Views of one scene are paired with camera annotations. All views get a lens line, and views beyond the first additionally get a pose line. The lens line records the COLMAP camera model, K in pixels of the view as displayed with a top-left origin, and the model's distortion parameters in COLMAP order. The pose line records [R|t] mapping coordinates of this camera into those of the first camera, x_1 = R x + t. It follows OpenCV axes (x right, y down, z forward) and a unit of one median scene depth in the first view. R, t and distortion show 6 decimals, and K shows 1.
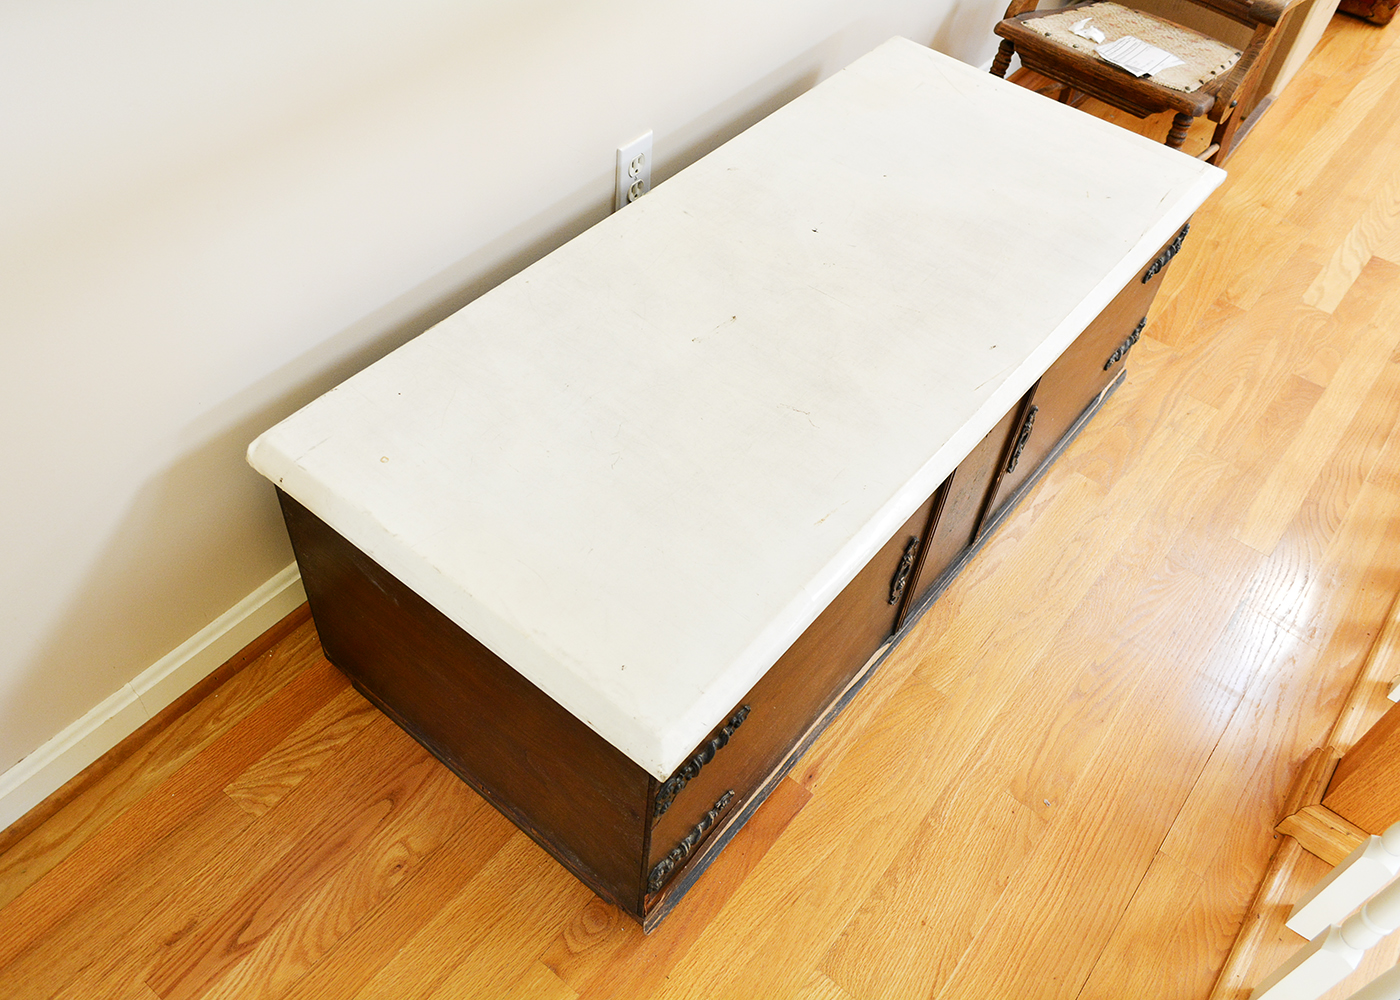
lens RADIAL K [[1144.7, 0, 706.3], [0, 1144.7, 503.0], [0, 0, 1]] dist [0.010025, 0.000869]
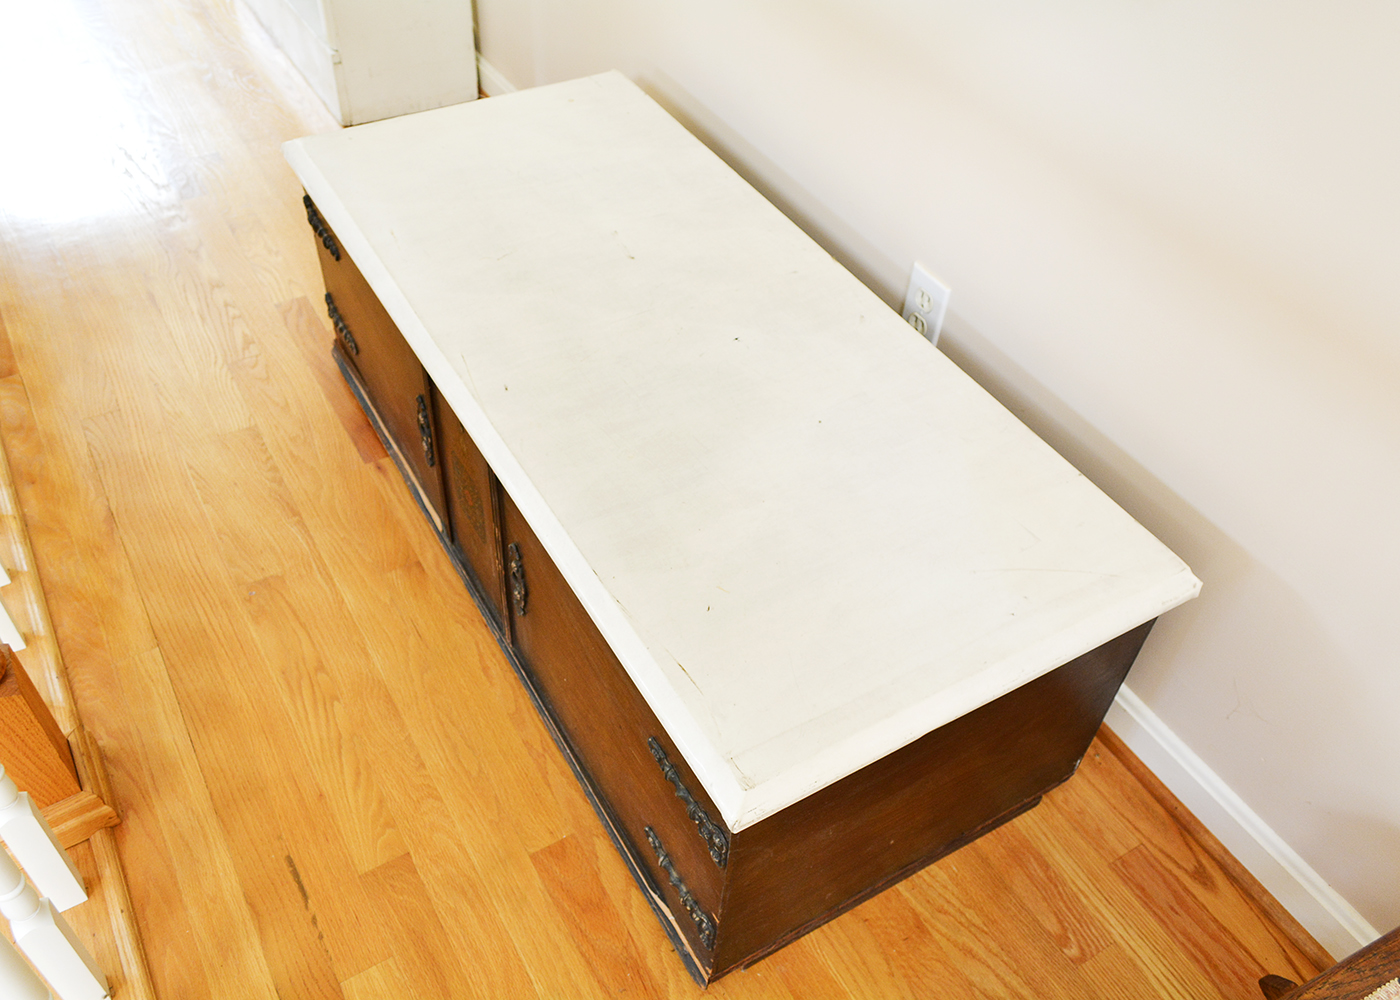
lens RADIAL K [[1144.7, 0, 705.2], [0, 1144.7, 498.4], [0, 0, 1]] dist [0.010025, 0.000869]
pose [[-0.345312, 0.615873, -0.708139, 0.866983], [-0.740501, 0.284756, 0.608746, -0.775990], [0.576557, 0.734585, 0.357725, 0.757402]]
